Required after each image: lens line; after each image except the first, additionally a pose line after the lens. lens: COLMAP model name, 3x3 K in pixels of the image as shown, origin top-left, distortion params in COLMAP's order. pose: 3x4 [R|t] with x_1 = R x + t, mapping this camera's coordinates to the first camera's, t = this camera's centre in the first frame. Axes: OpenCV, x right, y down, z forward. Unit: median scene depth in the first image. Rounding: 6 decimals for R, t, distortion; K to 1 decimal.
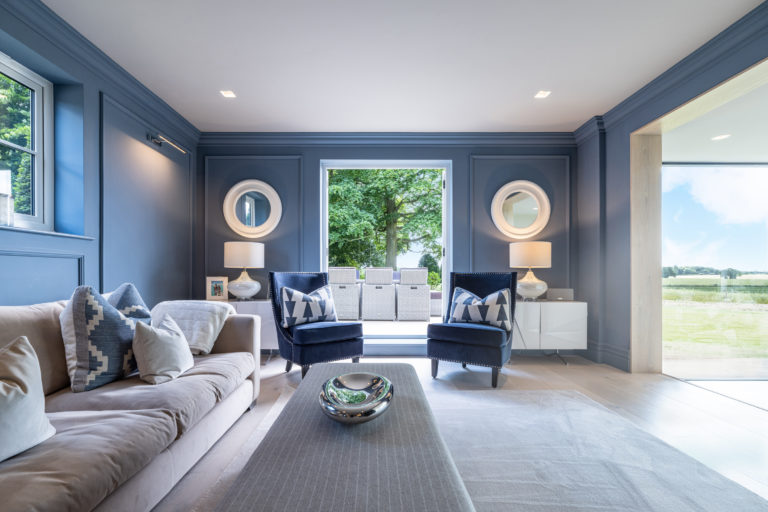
lens RADIAL K [[355.5, 0, 378.8], [0, 355.5, 267.2], [0, 0, 1]] dist [-0.001709, -0.000159]
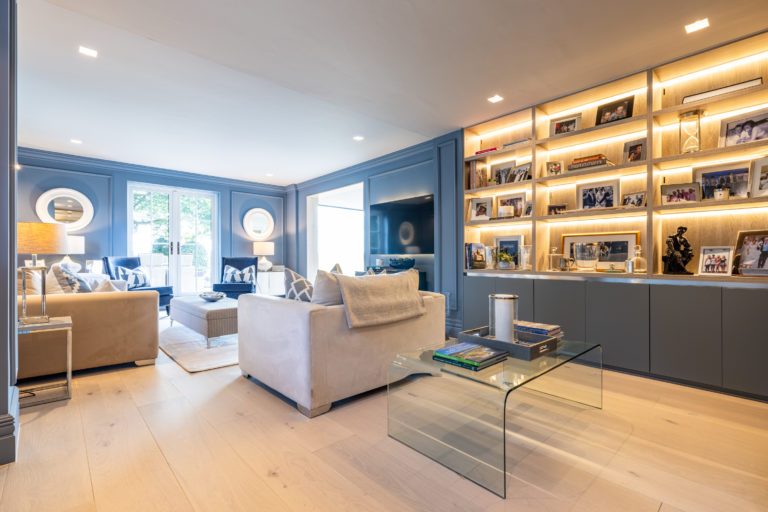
lens RADIAL K [[355.5, 0, 378.8], [0, 355.5, 267.2], [0, 0, 1]] dist [-0.001709, -0.000159]
pose [[0.746285, -0.016987, 0.665410, -0.429785], [-0.011556, 0.999193, 0.038469, -0.014568], [-0.665527, -0.036398, 0.745486, -0.936062]]
